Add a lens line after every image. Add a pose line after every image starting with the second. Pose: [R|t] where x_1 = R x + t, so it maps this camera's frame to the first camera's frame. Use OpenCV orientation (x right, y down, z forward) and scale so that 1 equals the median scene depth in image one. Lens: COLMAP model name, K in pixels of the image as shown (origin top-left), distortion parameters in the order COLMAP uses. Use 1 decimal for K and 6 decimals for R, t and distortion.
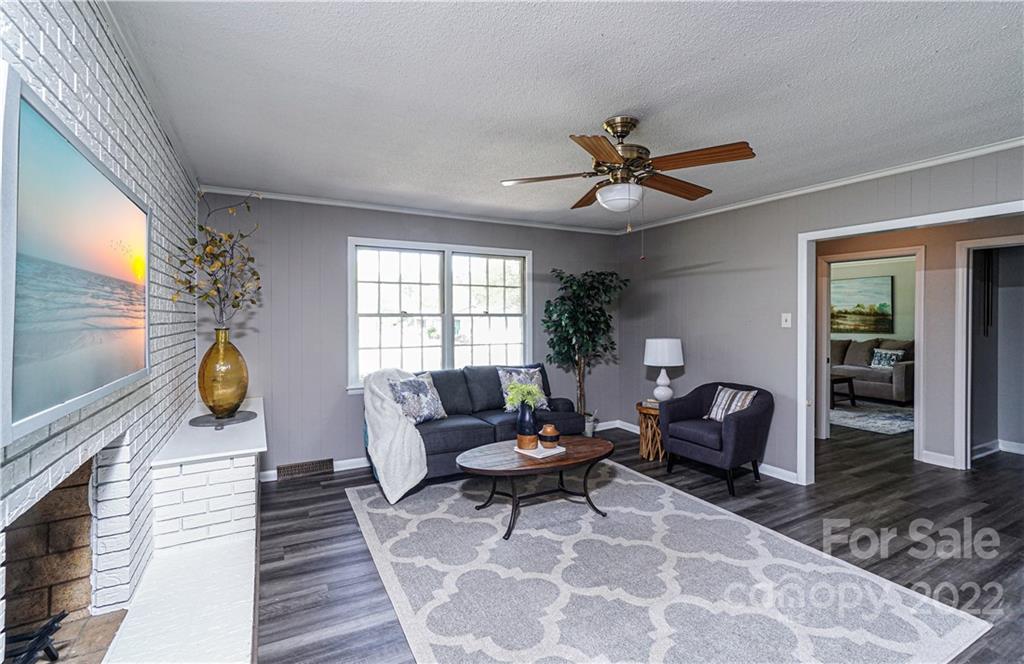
lens RADIAL K [[448.2, 0, 512.0], [0, 448.2, 332.0], [0, 0, 1]] dist [0.000368, -0.000082]
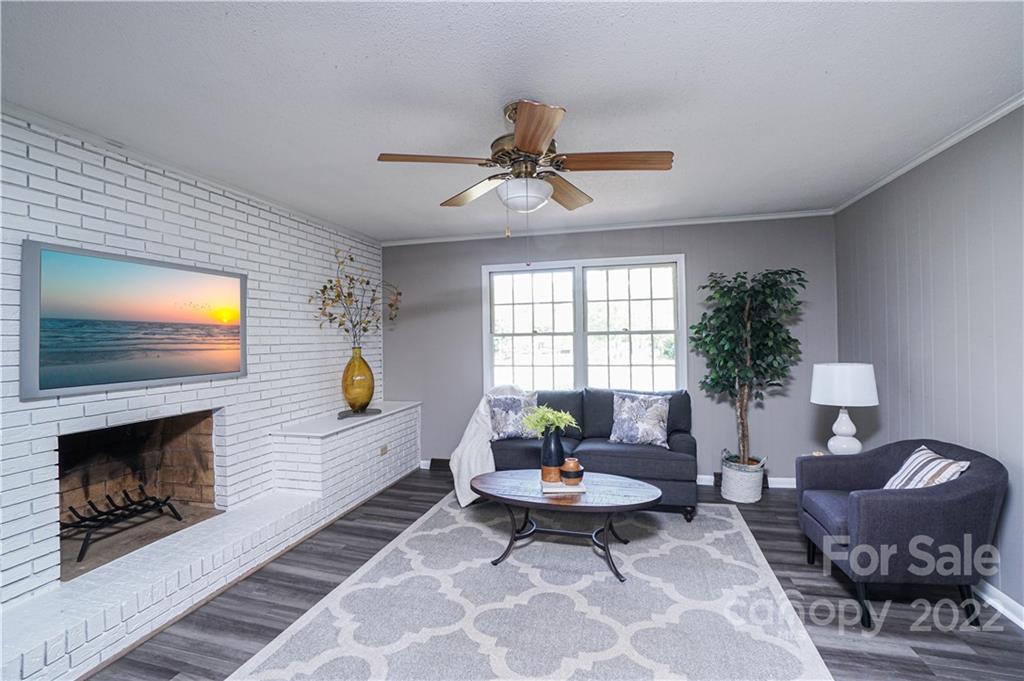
lens RADIAL K [[462.9, 0, 512.0], [0, 462.9, 340.5], [0, 0, 1]] dist [-0.071904, 0.027235]
pose [[0.732502, -0.006991, -0.680729, 0.478856], [-0.006676, 0.999825, -0.017451, -0.005090], [0.680732, 0.017327, 0.732327, 0.203792]]
